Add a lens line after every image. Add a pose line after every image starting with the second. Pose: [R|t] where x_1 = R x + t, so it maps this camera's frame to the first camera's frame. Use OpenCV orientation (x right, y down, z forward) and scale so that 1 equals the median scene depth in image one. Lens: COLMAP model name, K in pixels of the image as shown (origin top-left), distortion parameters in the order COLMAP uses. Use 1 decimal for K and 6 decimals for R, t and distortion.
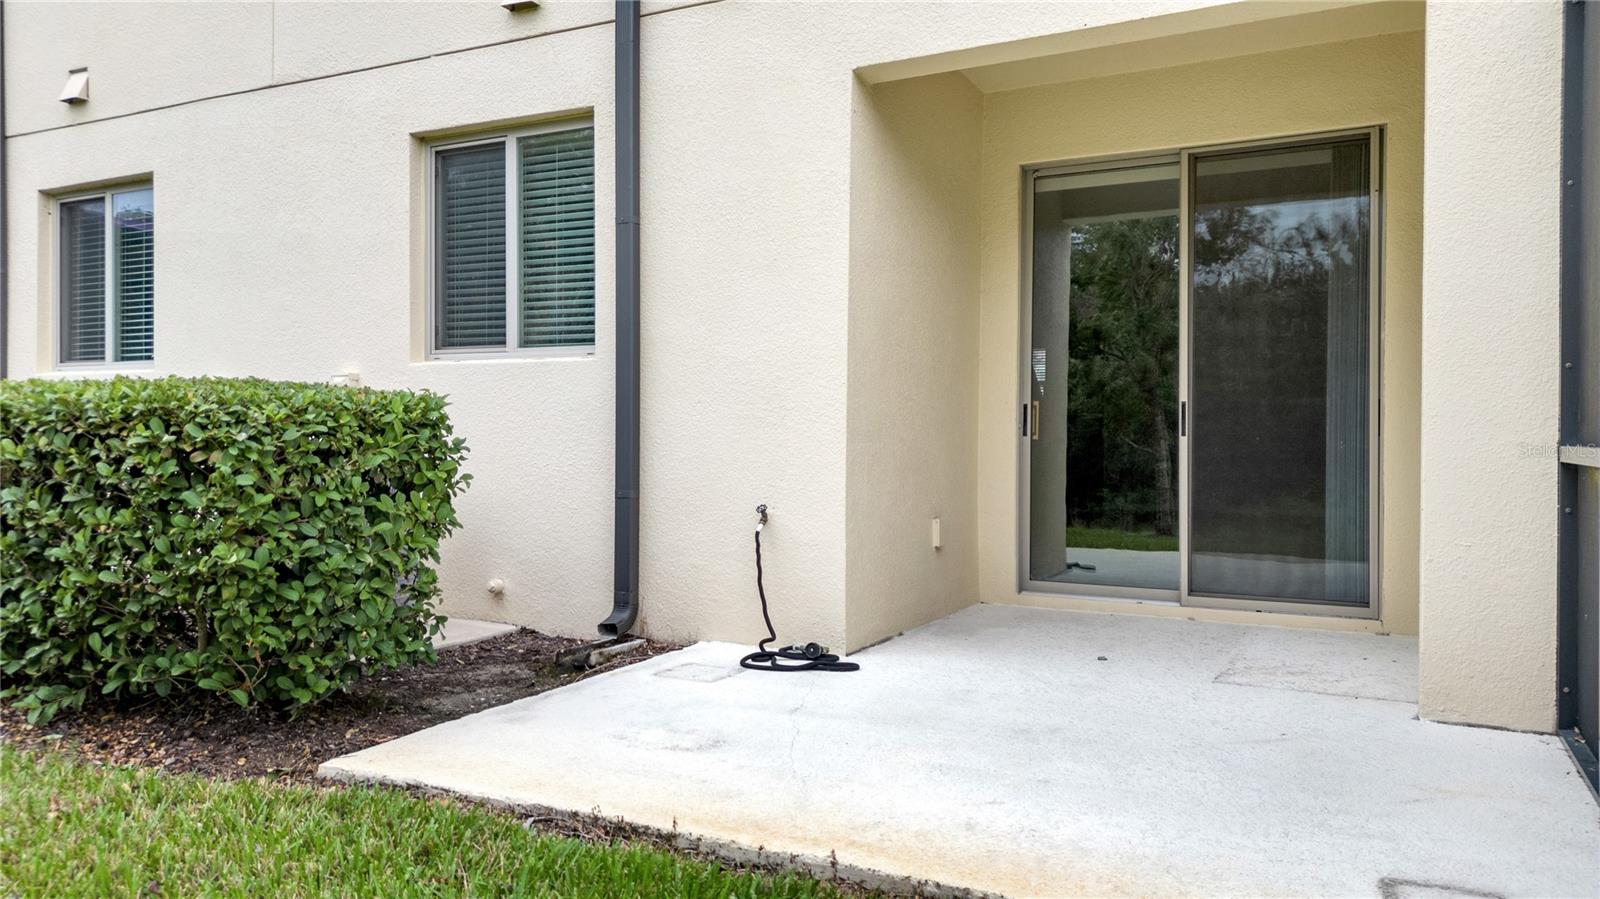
lens RADIAL K [[1100.3, 0, 795.2], [0, 1100.3, 456.1], [0, 0, 1]] dist [0.059001, -0.079119]
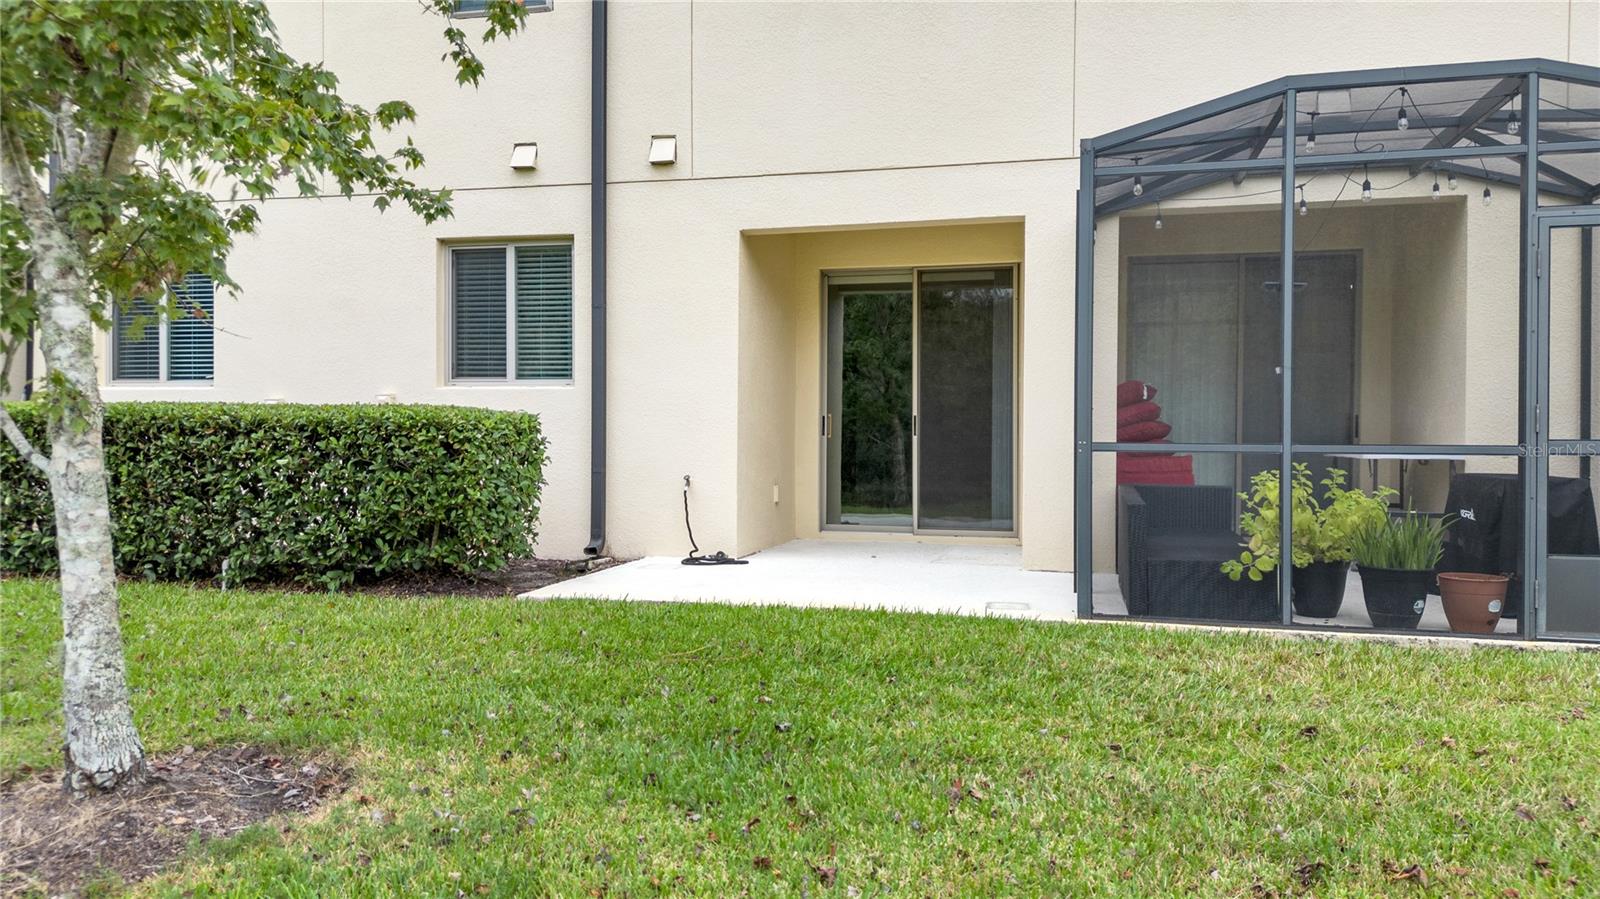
lens RADIAL K [[1100.3, 0, 795.2], [0, 1100.3, 456.1], [0, 0, 1]] dist [0.059001, -0.079119]
pose [[0.973345, -0.003863, 0.229313, -0.247401], [0.003463, 0.999992, 0.002147, 0.010330], [-0.229319, -0.001295, 0.973350, -0.690016]]
